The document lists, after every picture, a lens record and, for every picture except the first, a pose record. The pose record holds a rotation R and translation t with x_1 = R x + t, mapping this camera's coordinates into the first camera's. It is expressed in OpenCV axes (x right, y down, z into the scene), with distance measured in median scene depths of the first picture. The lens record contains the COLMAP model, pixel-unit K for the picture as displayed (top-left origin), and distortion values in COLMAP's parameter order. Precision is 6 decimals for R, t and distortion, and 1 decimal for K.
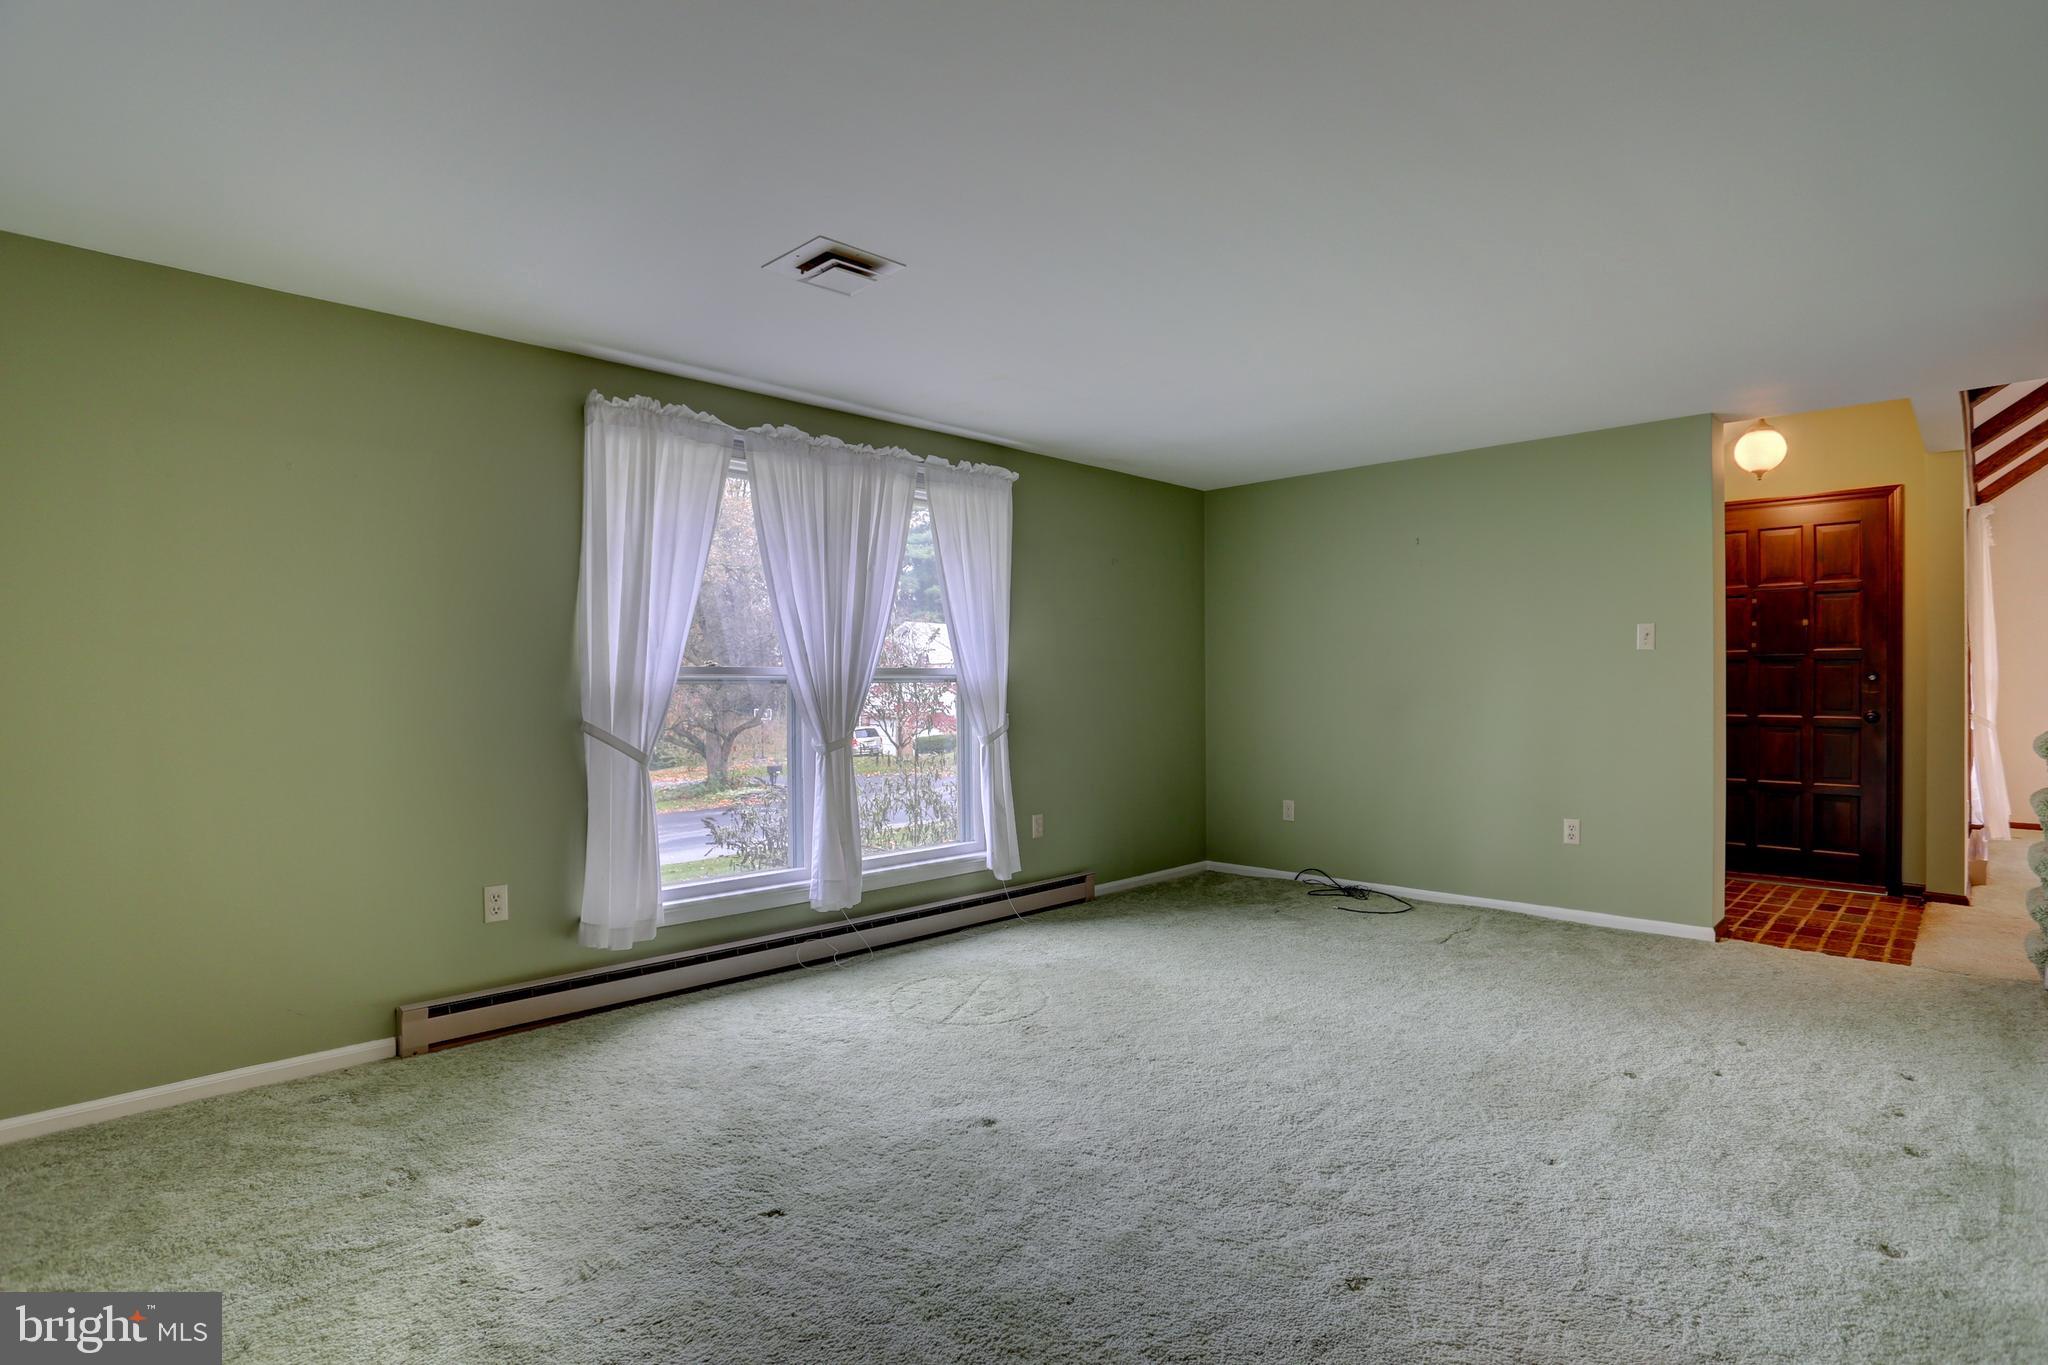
lens RADIAL K [[1015.7, 0, 1029.8], [0, 1015.7, 689.1], [0, 0, 1]] dist [-0.080738, 0.038359]
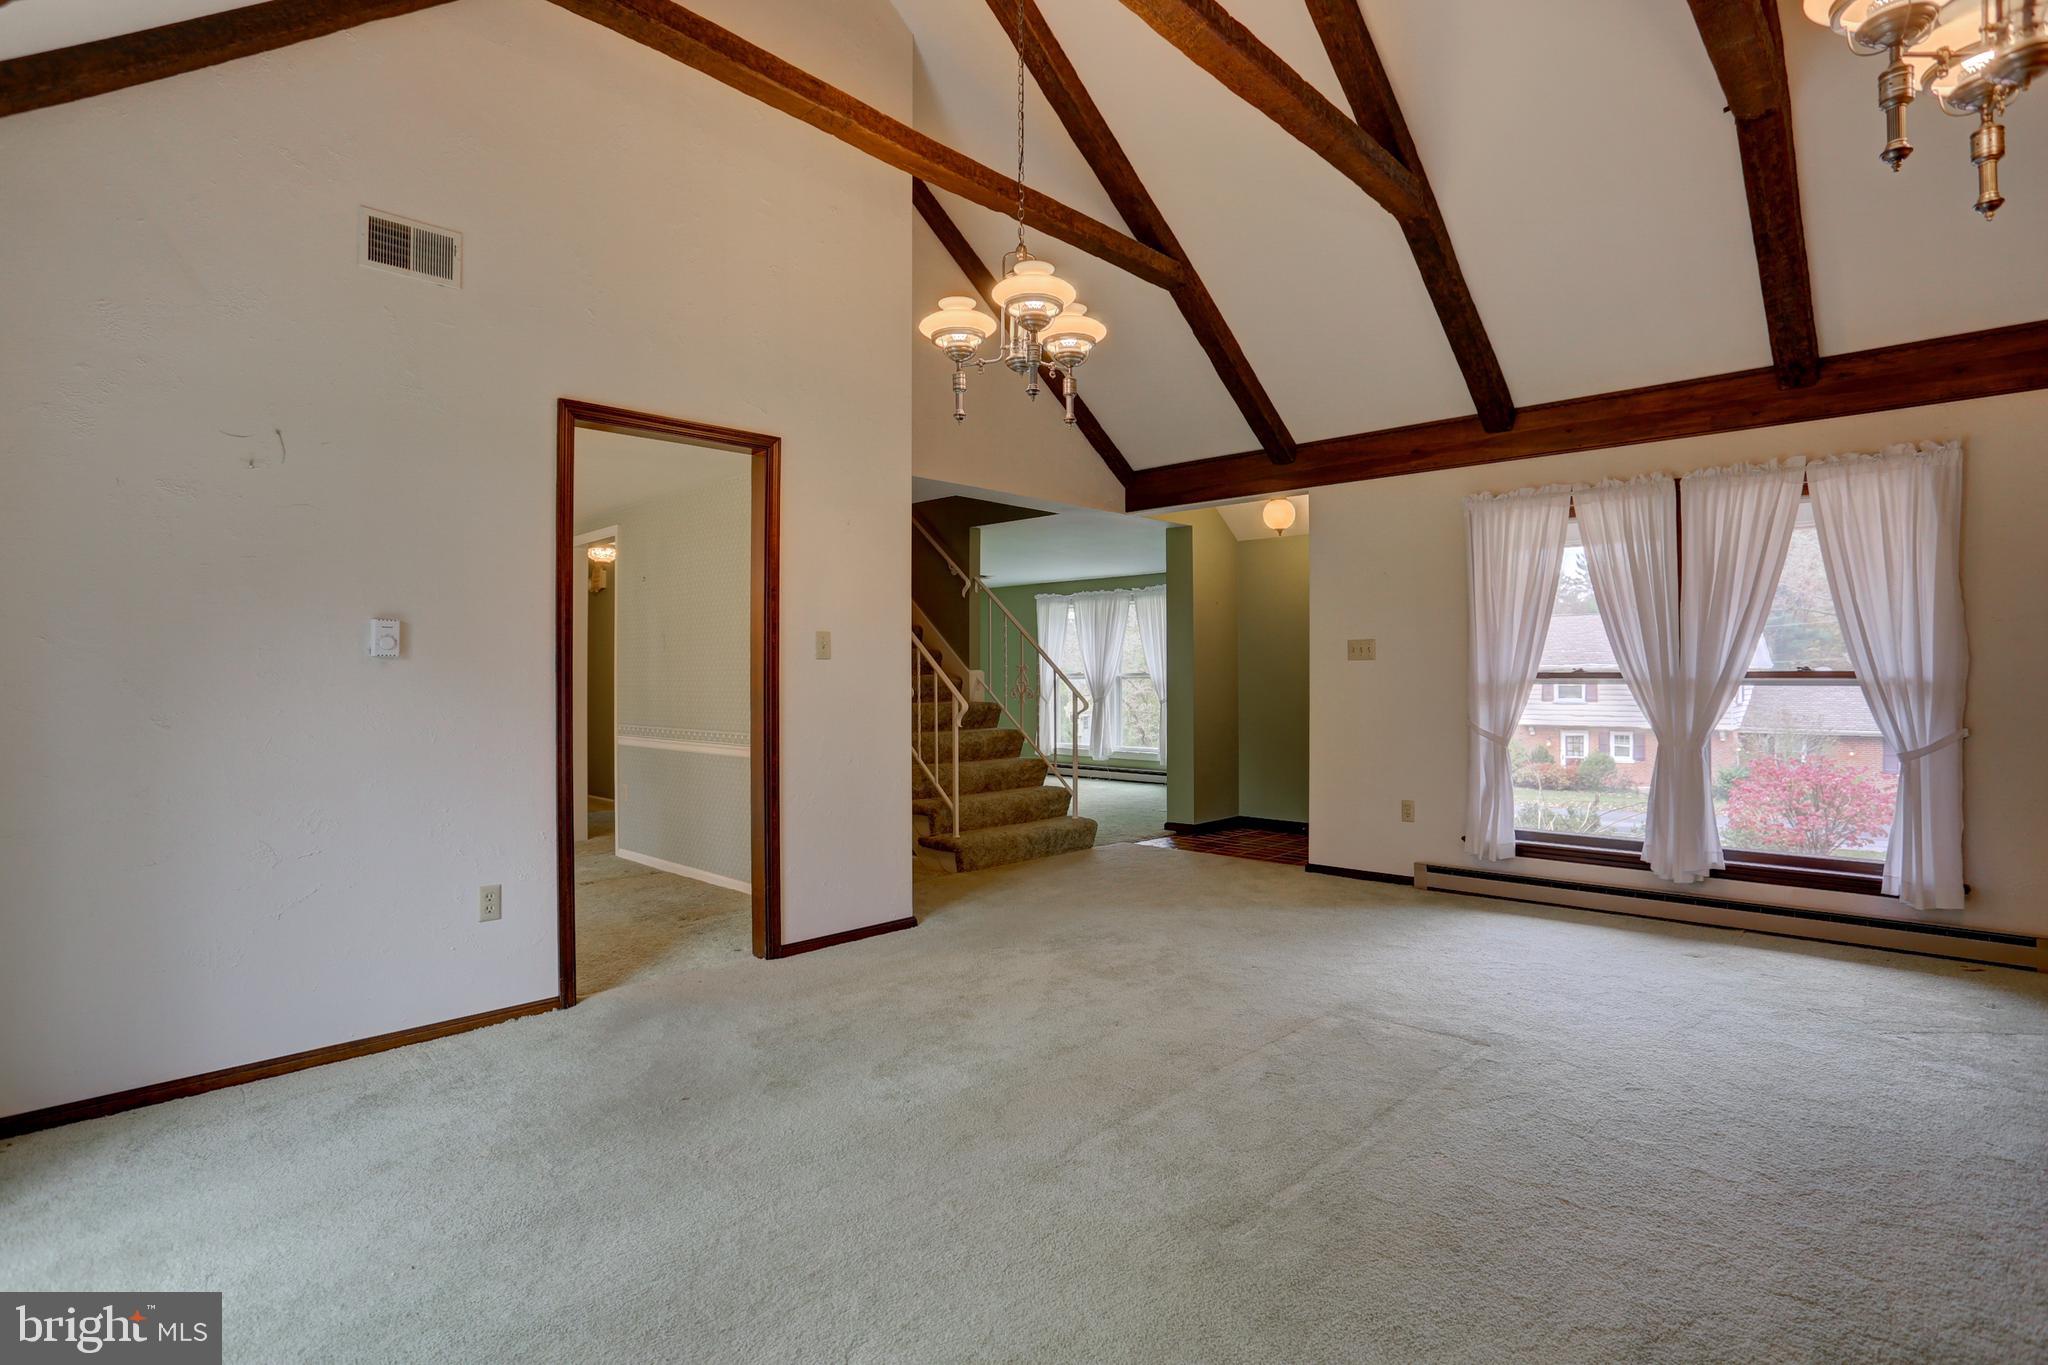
lens RADIAL K [[1015.7, 0, 1029.8], [0, 1015.7, 689.1], [0, 0, 1]] dist [-0.080738, 0.038359]
pose [[0.032384, 0.015422, -0.999357, 2.567815], [-0.005249, 0.999870, 0.015260, -0.019530], [0.999462, 0.004751, 0.032461, 0.715112]]
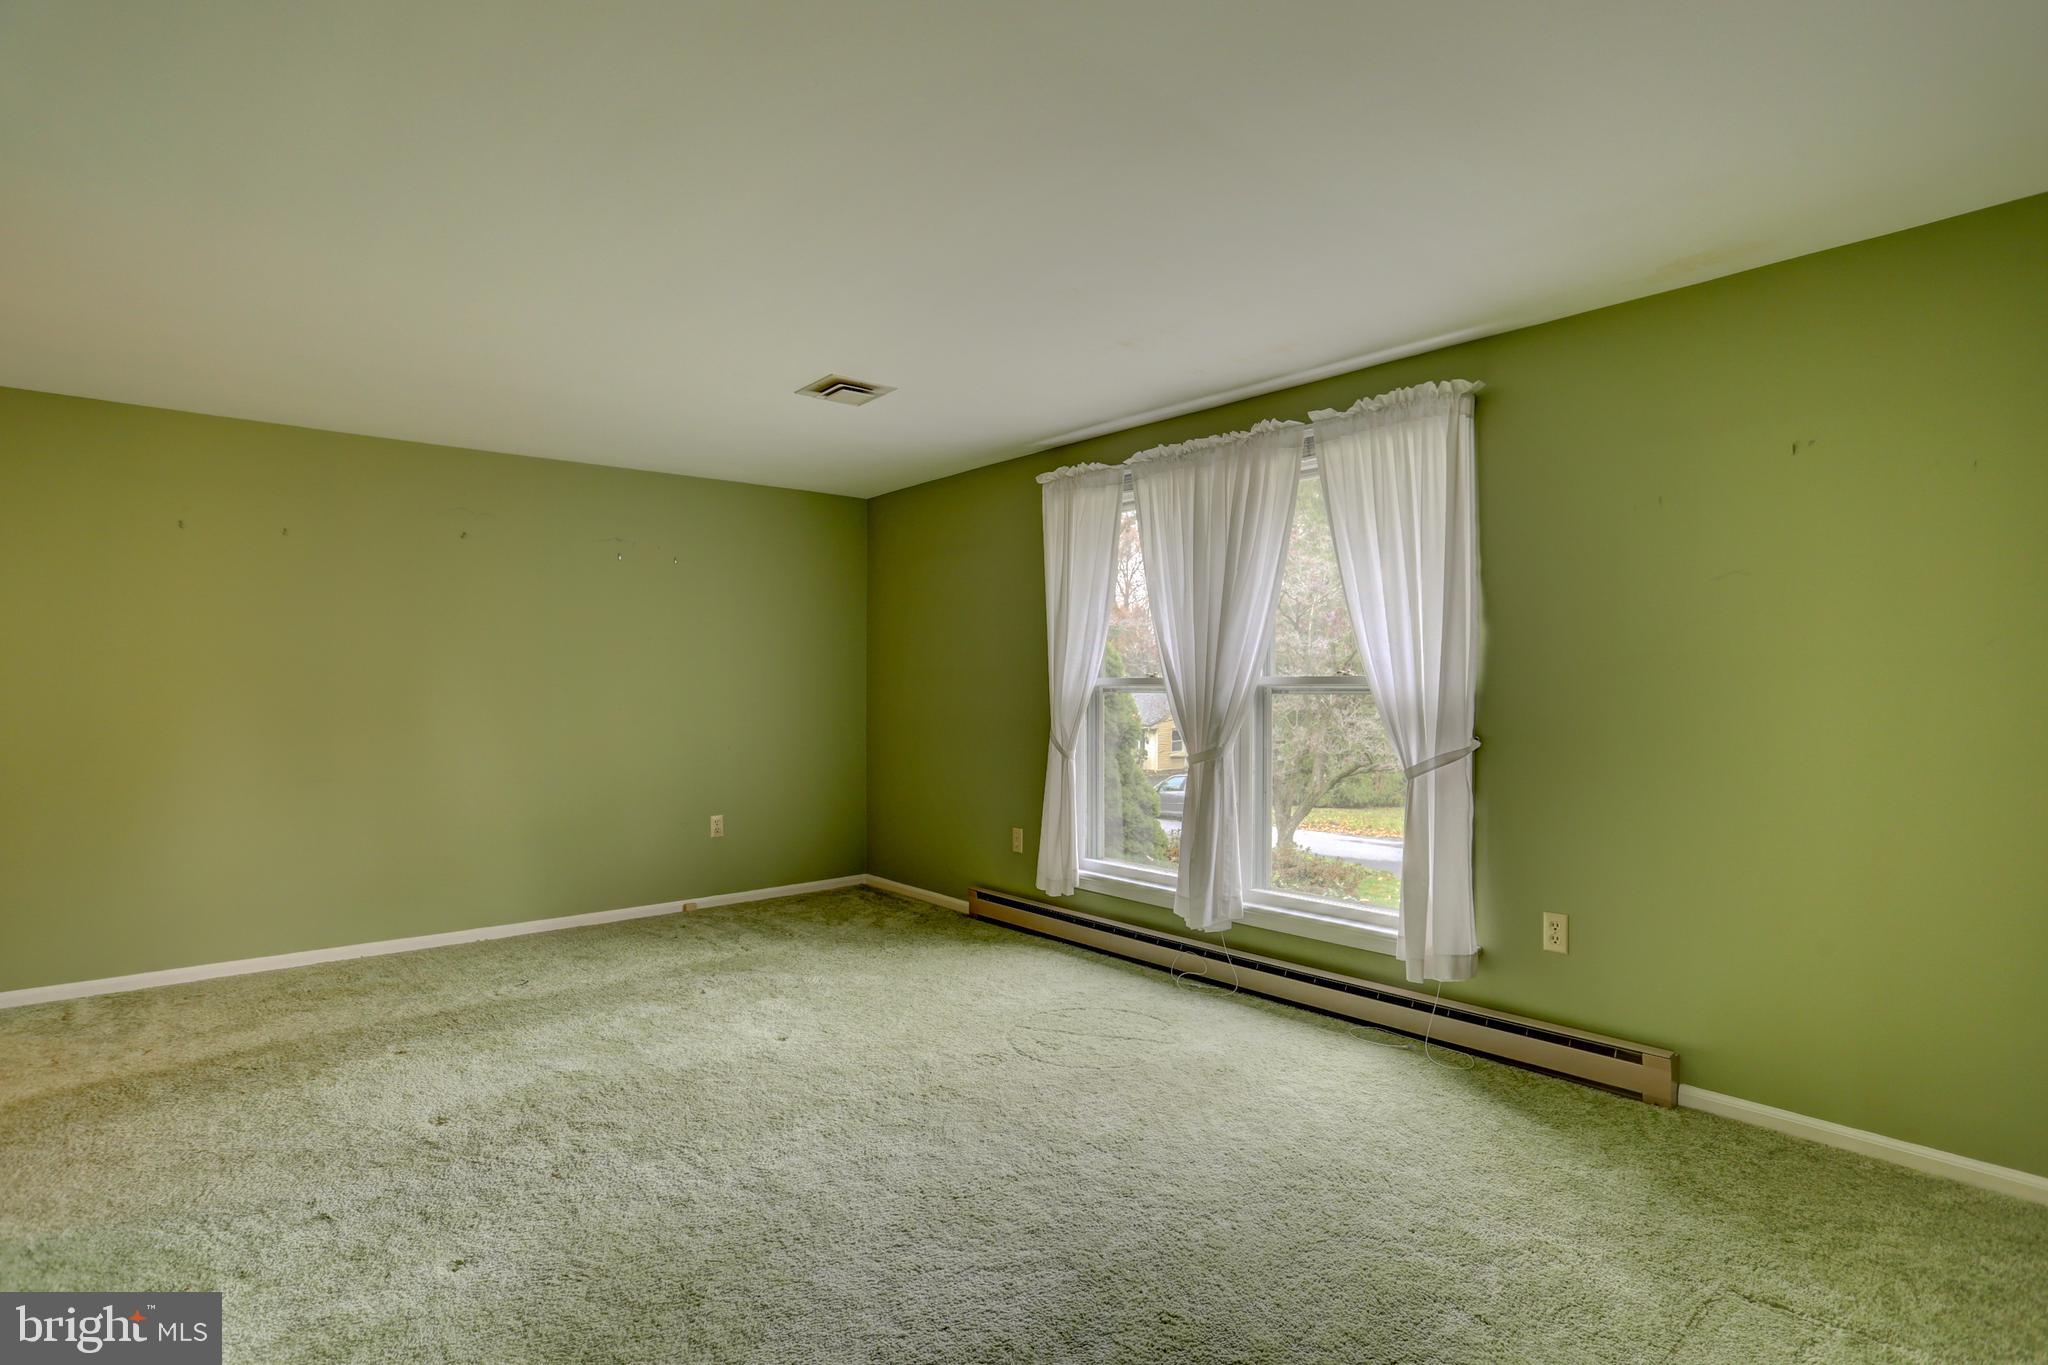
lens RADIAL K [[1021.0, 0, 1035.2], [0, 1021.0, 680.5], [0, 0, 1]] dist [-0.081600, 0.037759]
pose [[-0.077899, -0.001478, -0.996960, 0.775558], [-0.007839, 0.999969, -0.000870, -0.015786], [0.996930, 0.007748, -0.077908, 0.908377]]
